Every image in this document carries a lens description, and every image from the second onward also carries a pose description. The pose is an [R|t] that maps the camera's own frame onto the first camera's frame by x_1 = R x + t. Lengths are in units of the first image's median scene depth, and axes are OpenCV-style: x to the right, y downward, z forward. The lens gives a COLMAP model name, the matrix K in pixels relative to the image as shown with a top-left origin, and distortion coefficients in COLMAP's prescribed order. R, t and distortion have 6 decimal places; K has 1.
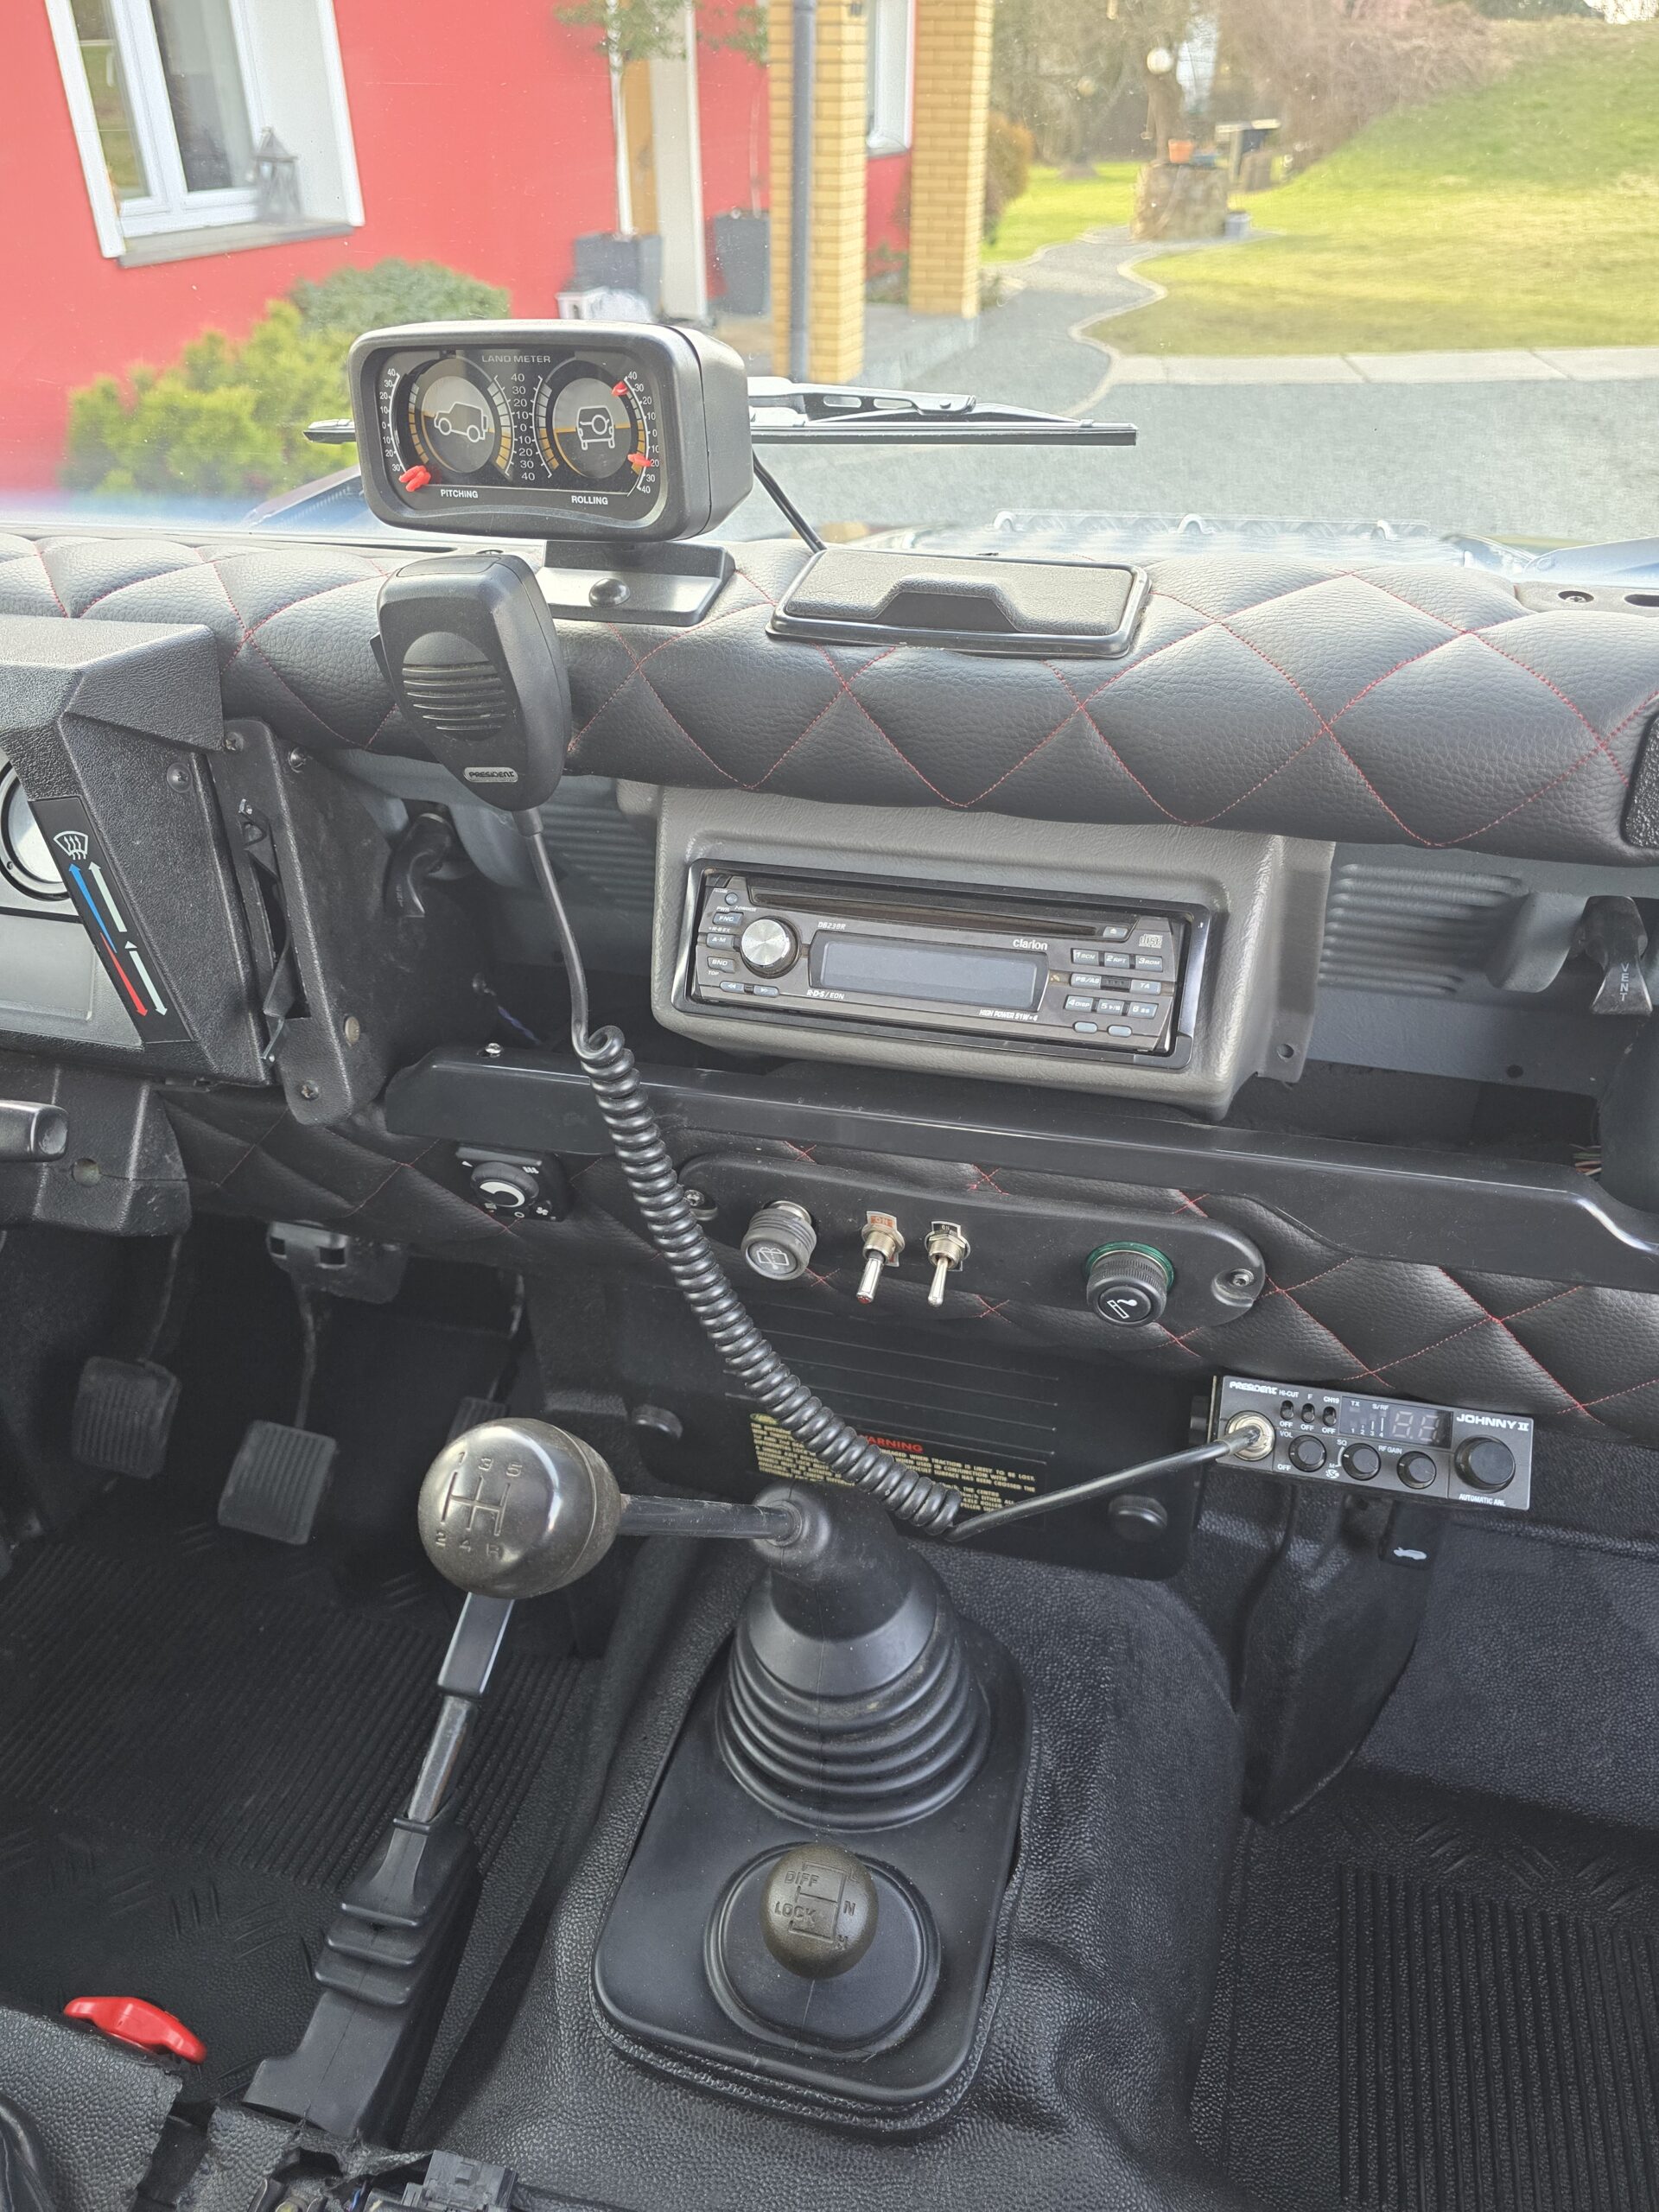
lens RADIAL K [[1478.7, 0, 845.8], [0, 1478.7, 1109.1], [0, 0, 1]] dist [0.043010, -0.038211]
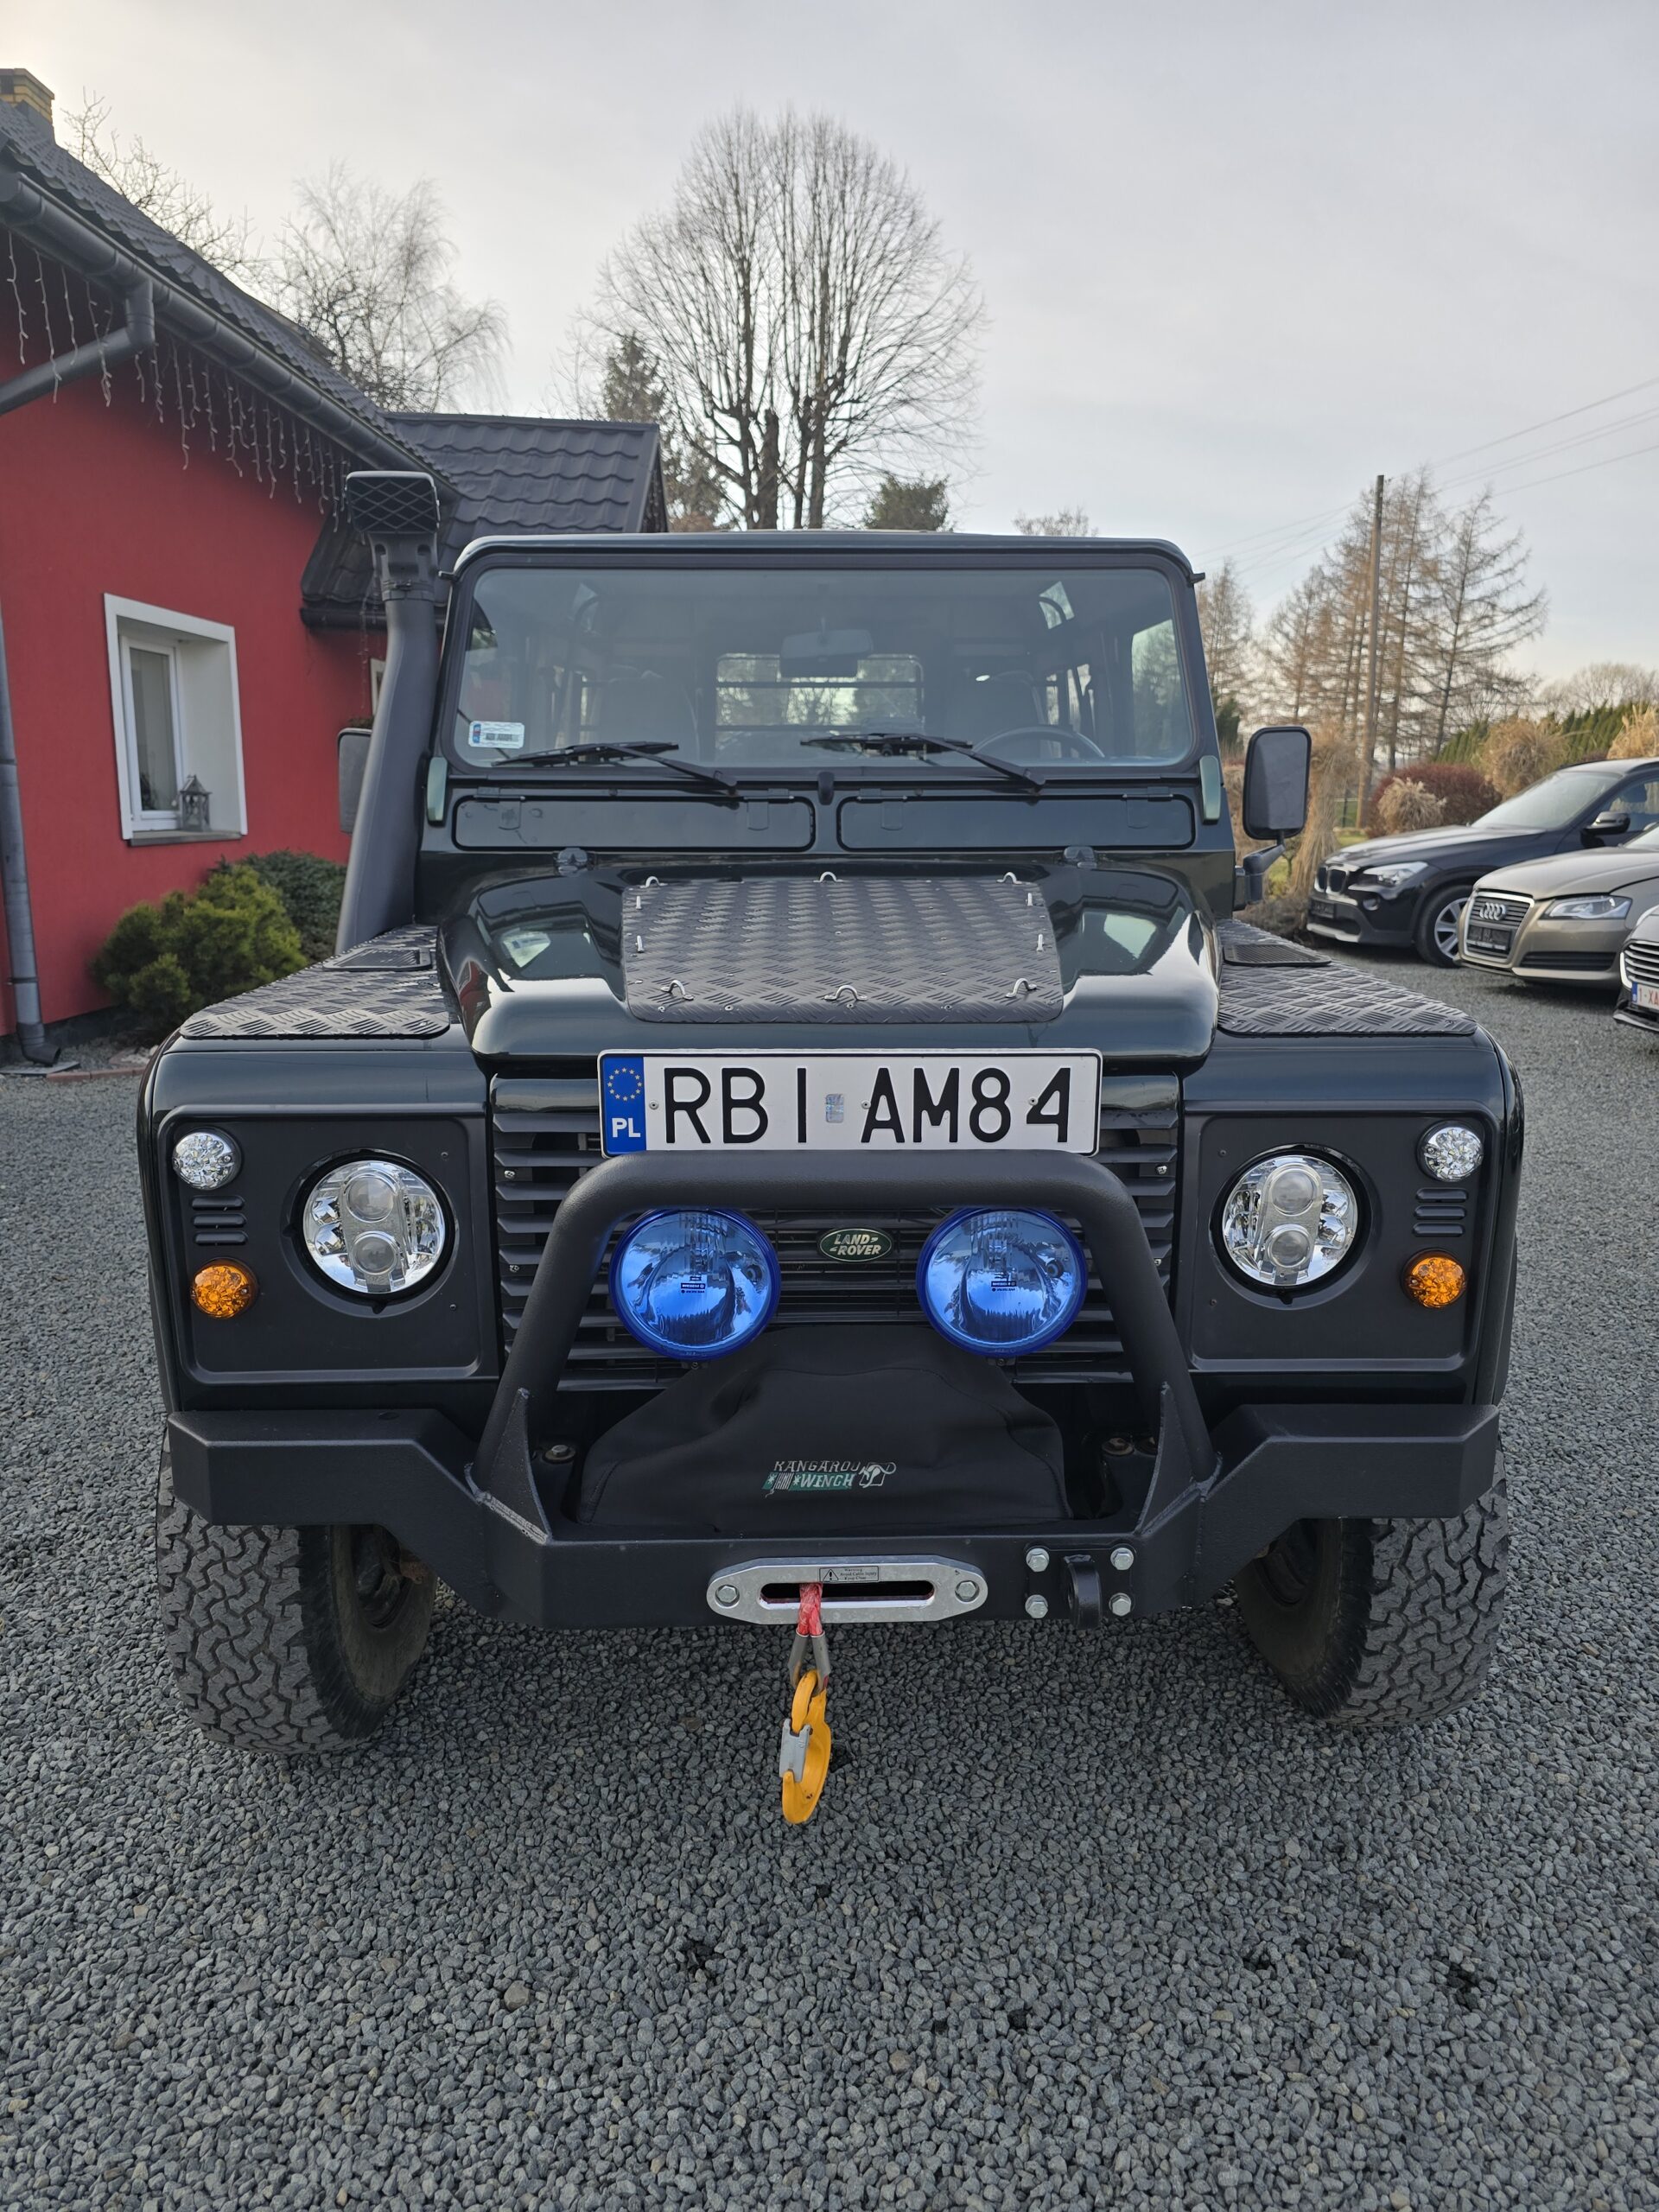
lens RADIAL K [[1478.7, 0, 847.2], [0, 1478.7, 1113.3], [0, 0, 1]] dist [0.043010, -0.038211]
pose [[0.955909, -0.043197, 0.290468, -0.113329], [0.150825, 0.920915, -0.359398, 0.157362], [-0.251972, 0.387361, 0.886827, -0.193782]]
